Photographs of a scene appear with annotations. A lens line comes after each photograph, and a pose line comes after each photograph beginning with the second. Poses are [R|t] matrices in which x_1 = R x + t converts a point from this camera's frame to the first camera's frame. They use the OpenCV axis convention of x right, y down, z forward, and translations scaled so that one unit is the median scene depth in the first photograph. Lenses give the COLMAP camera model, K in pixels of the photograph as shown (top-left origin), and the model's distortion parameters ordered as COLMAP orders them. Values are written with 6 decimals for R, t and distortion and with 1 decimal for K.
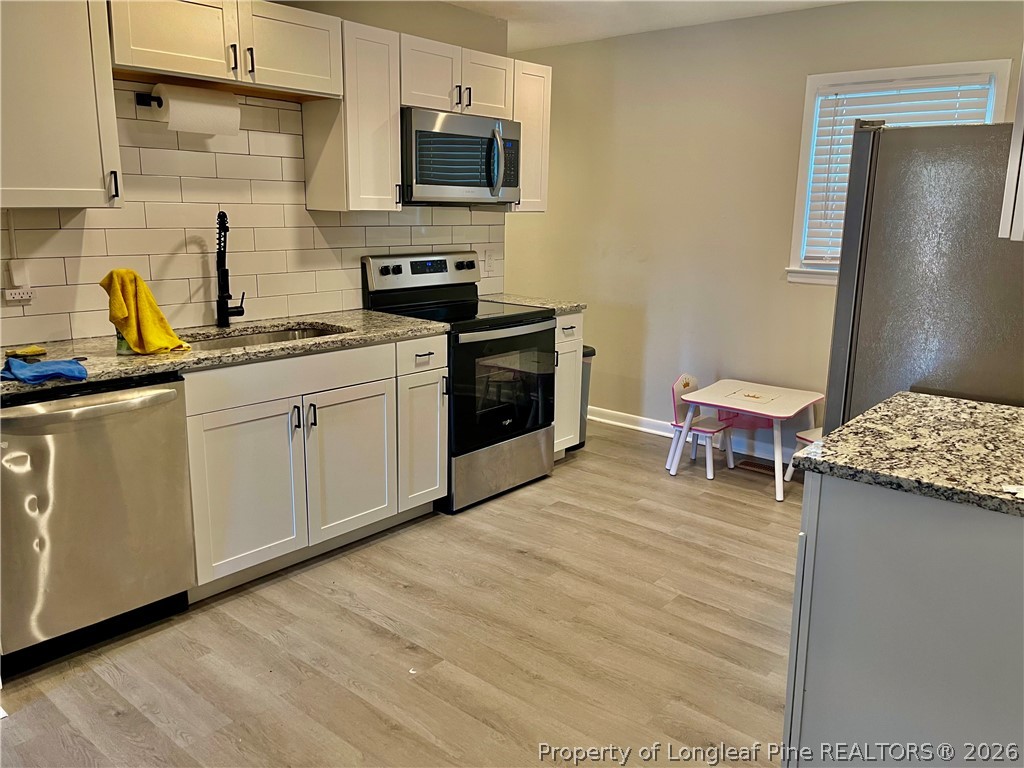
lens RADIAL K [[762.7, 0, 512.0], [0, 762.7, 384.0], [0, 0, 1]] dist [0.000560, -0.002801]
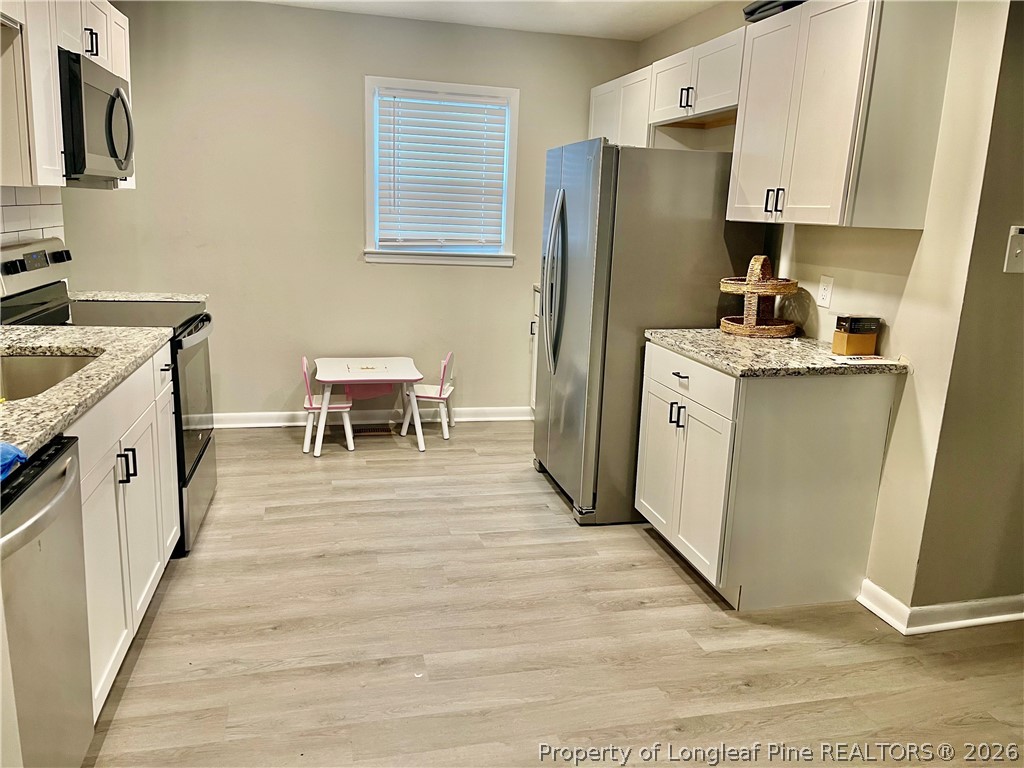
lens RADIAL K [[762.7, 0, 512.0], [0, 762.7, 384.0], [0, 0, 1]] dist [0.000560, -0.002801]
pose [[0.611716, -0.180430, 0.770226, -0.546213], [0.159548, 0.981773, 0.103273, -0.054827], [-0.774821, 0.059715, 0.629354, 0.193125]]
